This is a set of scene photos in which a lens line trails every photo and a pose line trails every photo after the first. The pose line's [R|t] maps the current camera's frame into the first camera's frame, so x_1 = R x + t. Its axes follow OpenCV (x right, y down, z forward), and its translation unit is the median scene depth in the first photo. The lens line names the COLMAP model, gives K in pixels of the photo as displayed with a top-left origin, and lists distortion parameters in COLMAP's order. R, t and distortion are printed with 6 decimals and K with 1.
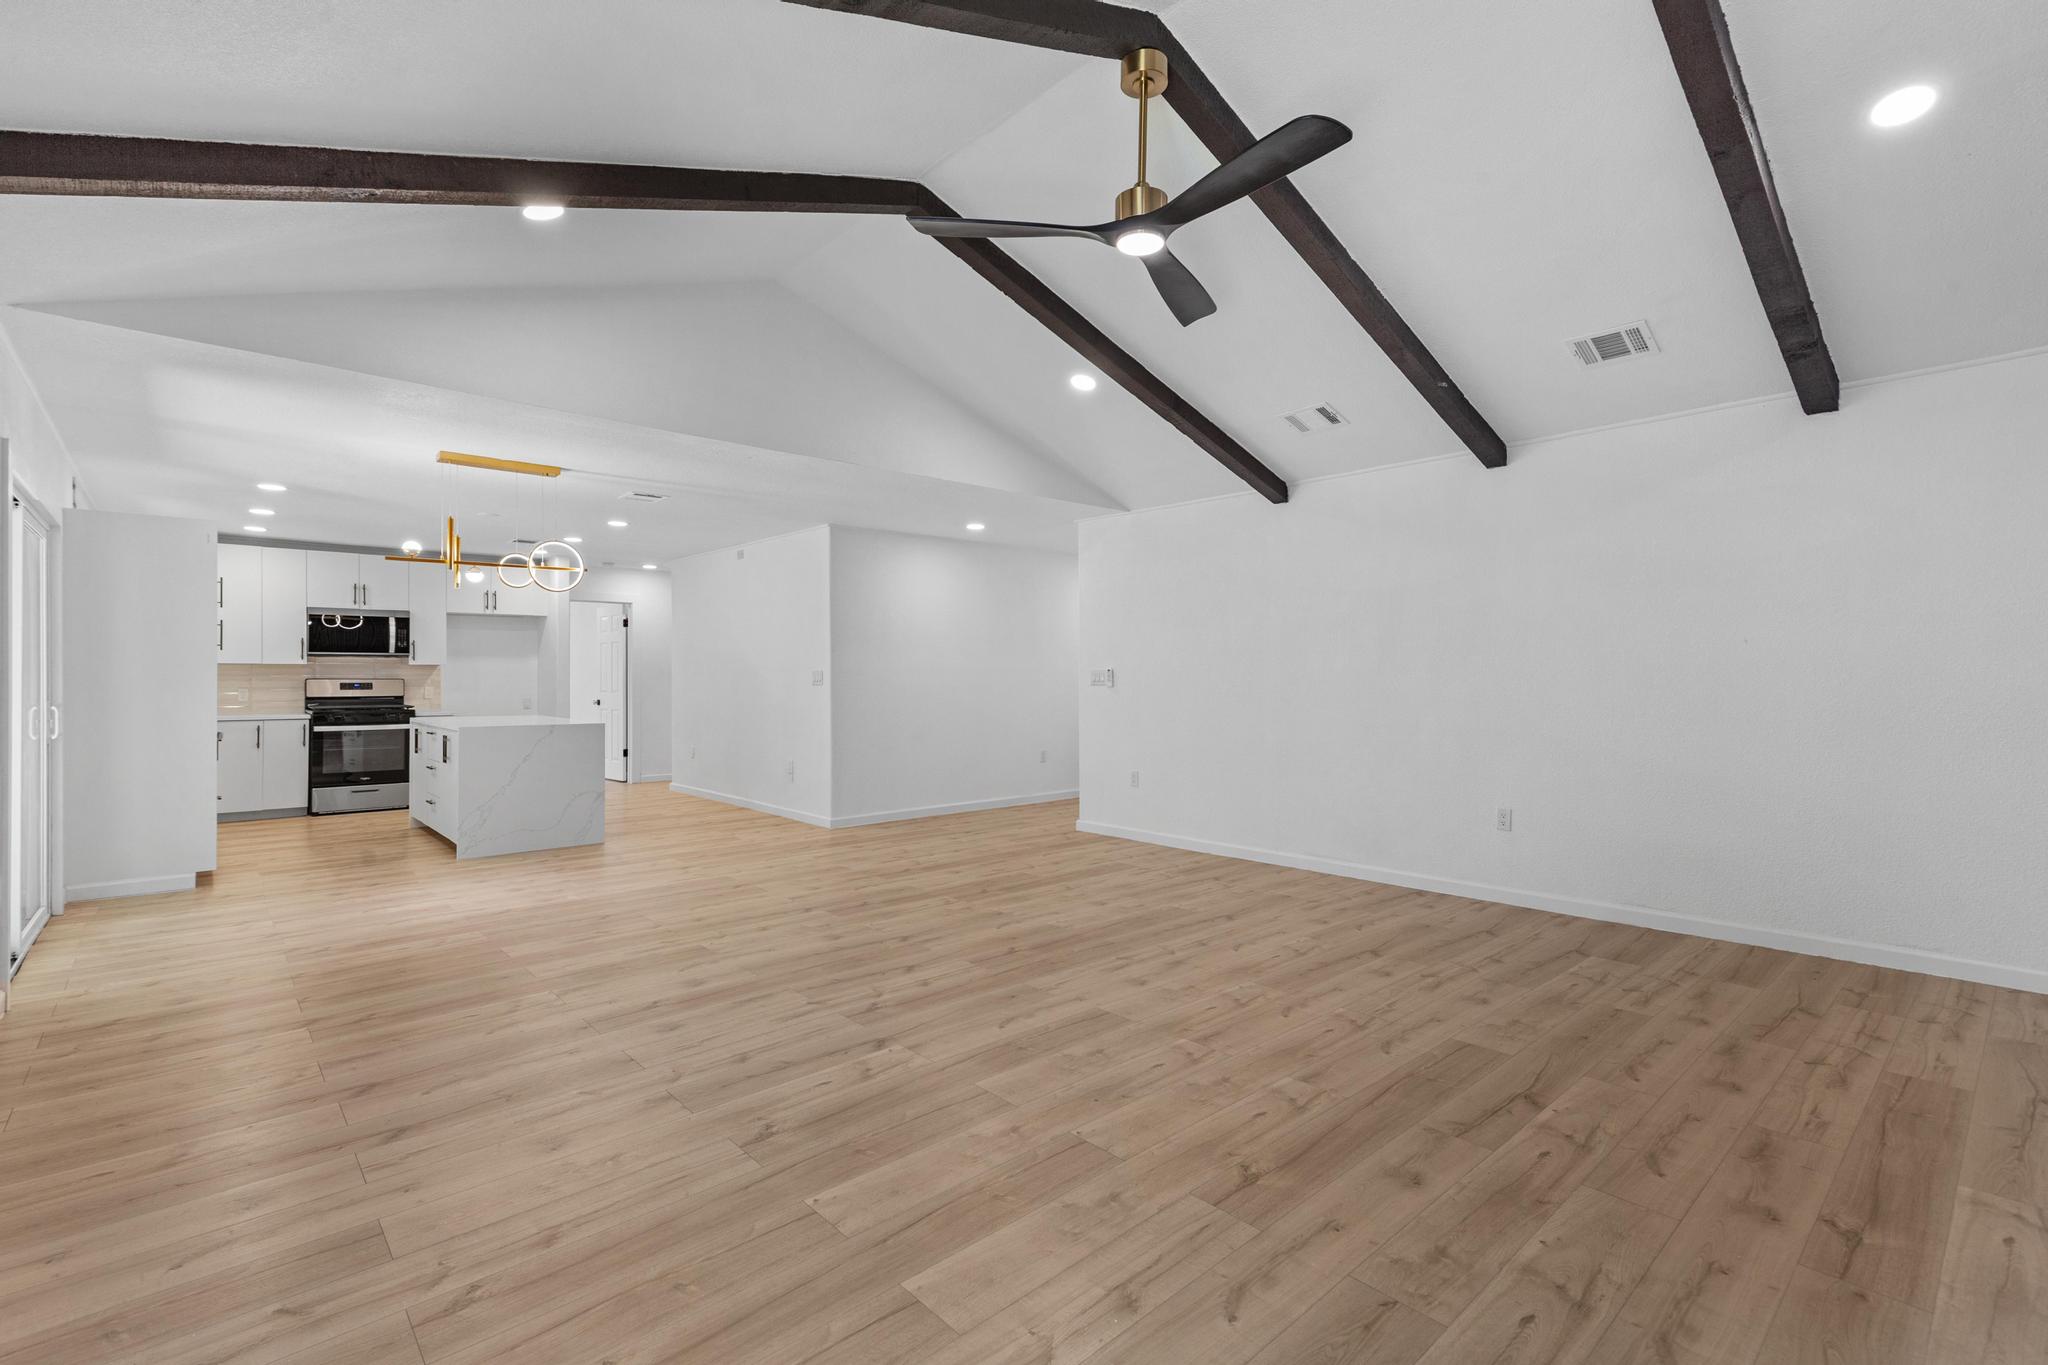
lens RADIAL K [[924.7, 0, 1020.9], [0, 924.7, 672.0], [0, 0, 1]] dist [0.004554, 0.000387]
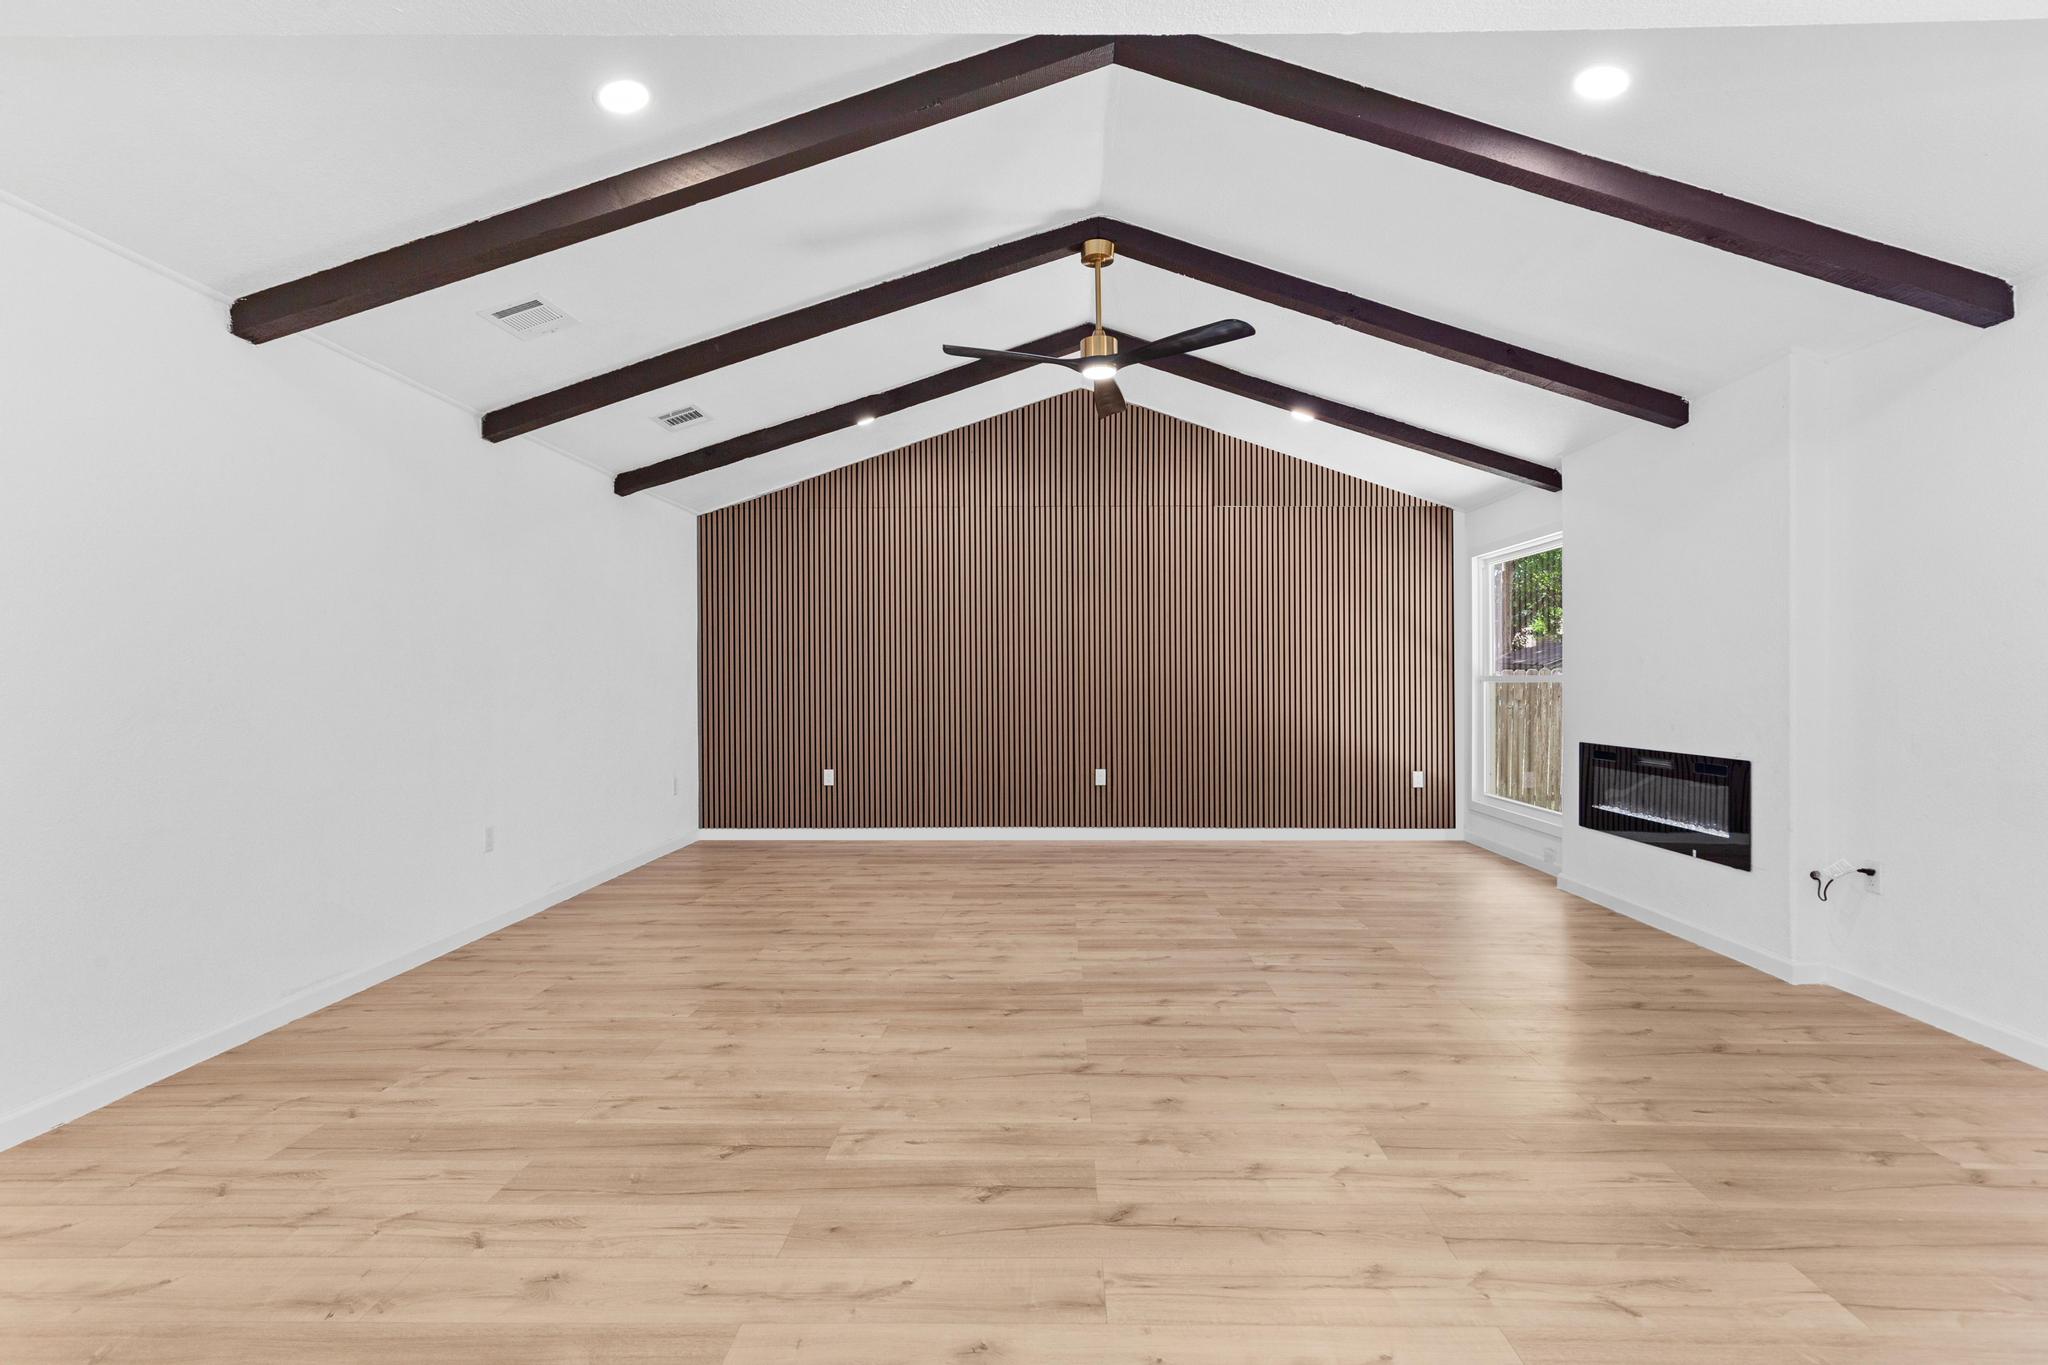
lens RADIAL K [[936.4, 0, 1046.9], [0, 936.4, 682.8], [0, 0, 1]] dist [0.006978, -0.000039]
pose [[-0.733988, 0.002035, 0.679159, -0.312661], [-0.000839, 0.999992, -0.003904, 0.007613], [-0.679162, -0.003436, -0.733981, 0.838184]]
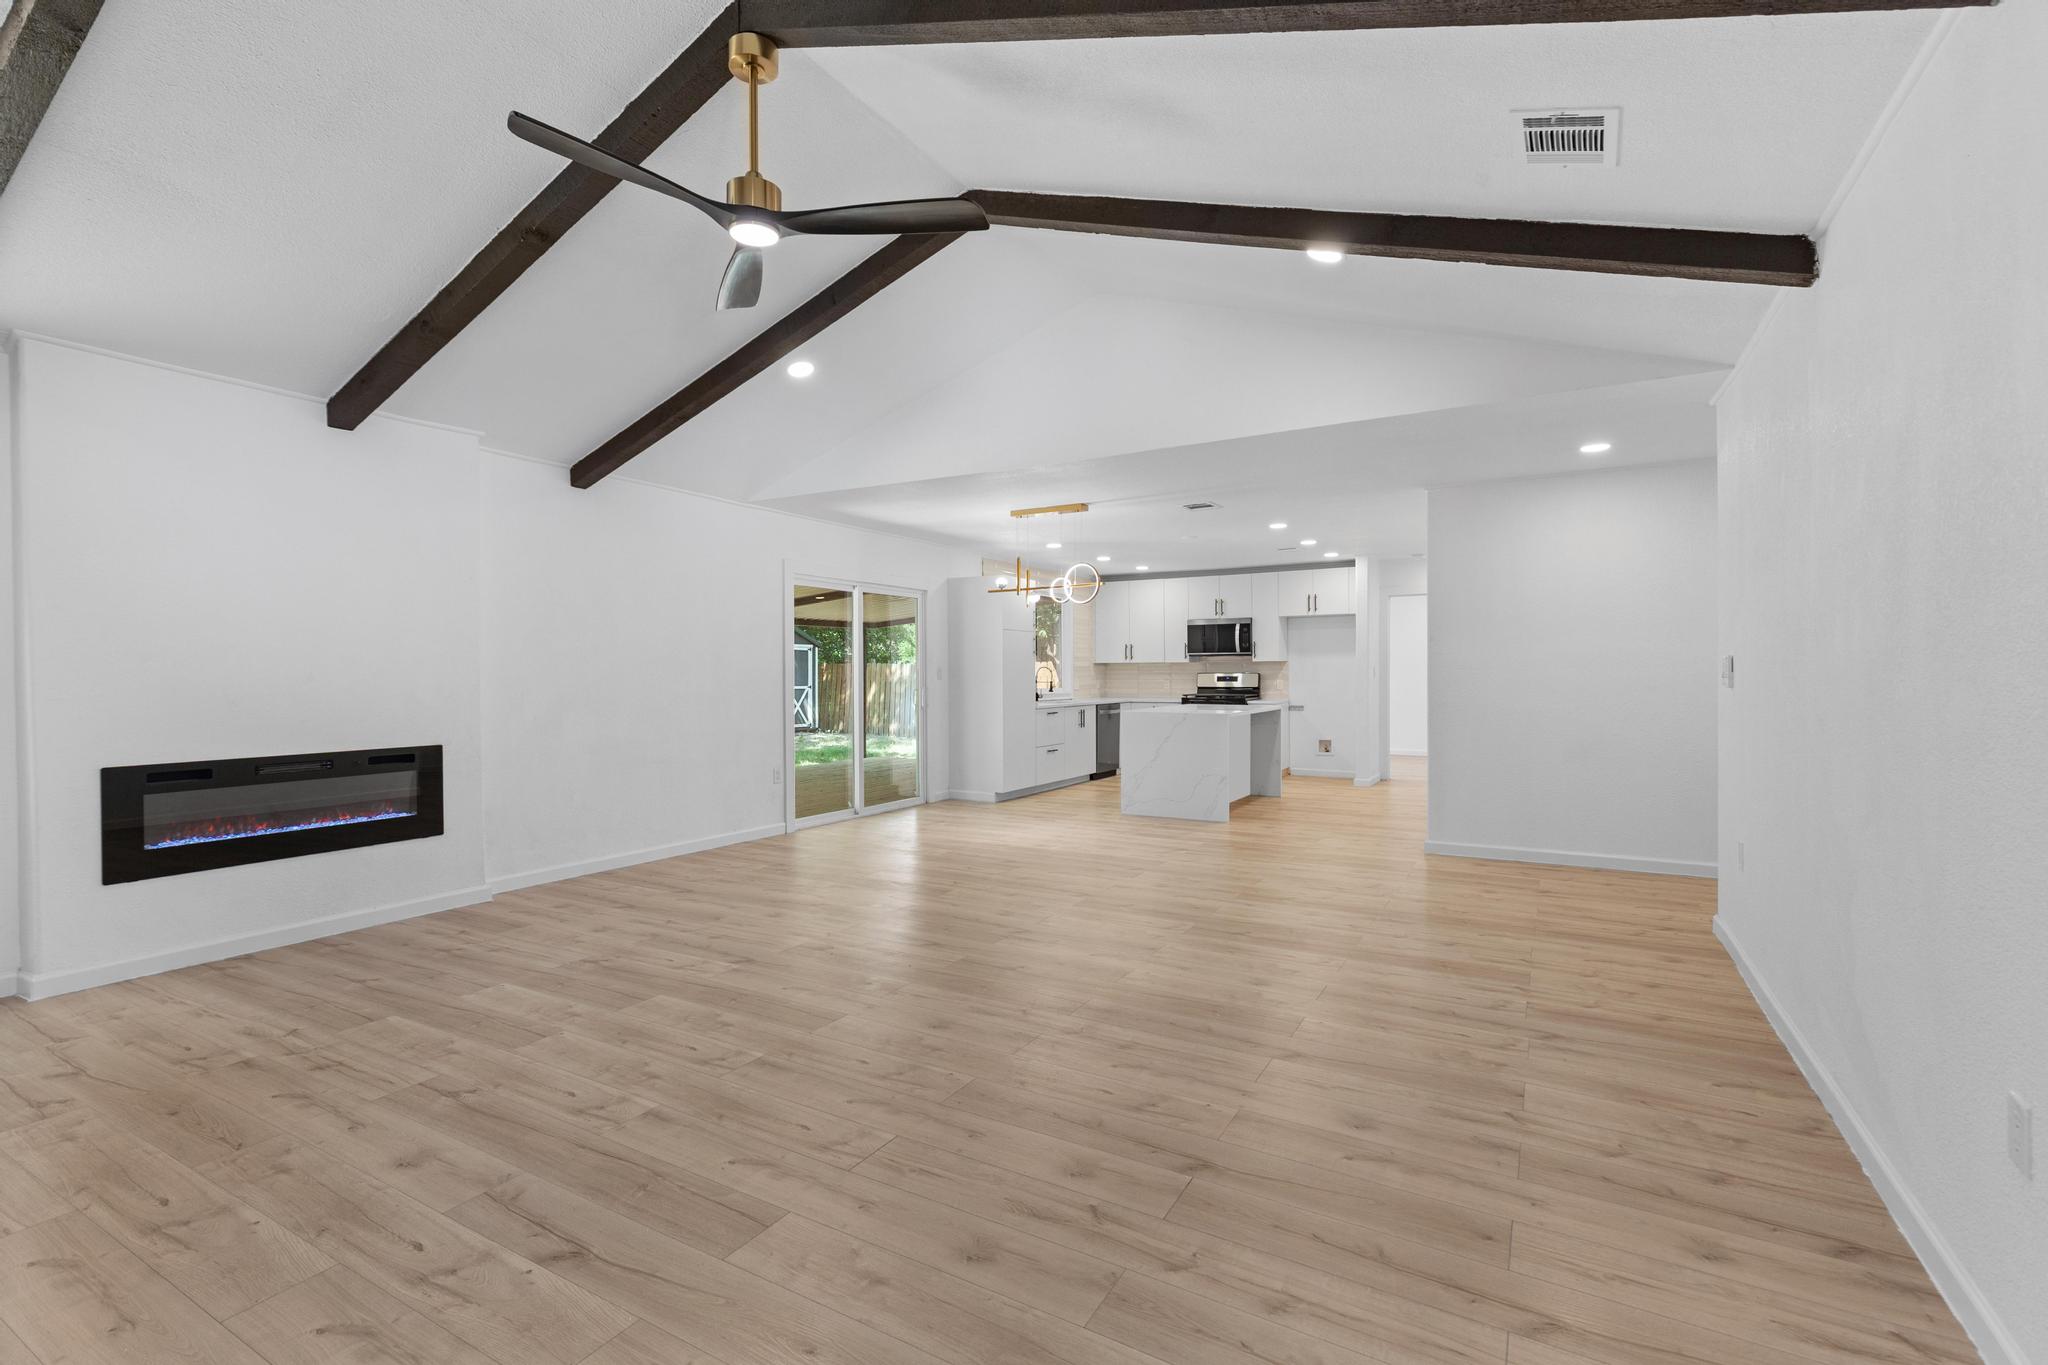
lens RADIAL K [[921.1, 0, 1017.5], [0, 921.1, 681.6], [0, 0, 1]] dist [0.006674, -0.000761]
pose [[0.307104, 0.009061, -0.951633, 0.459495], [0.008568, 0.999888, 0.012286, 0.001186], [0.951637, -0.011927, 0.306992, 0.381825]]
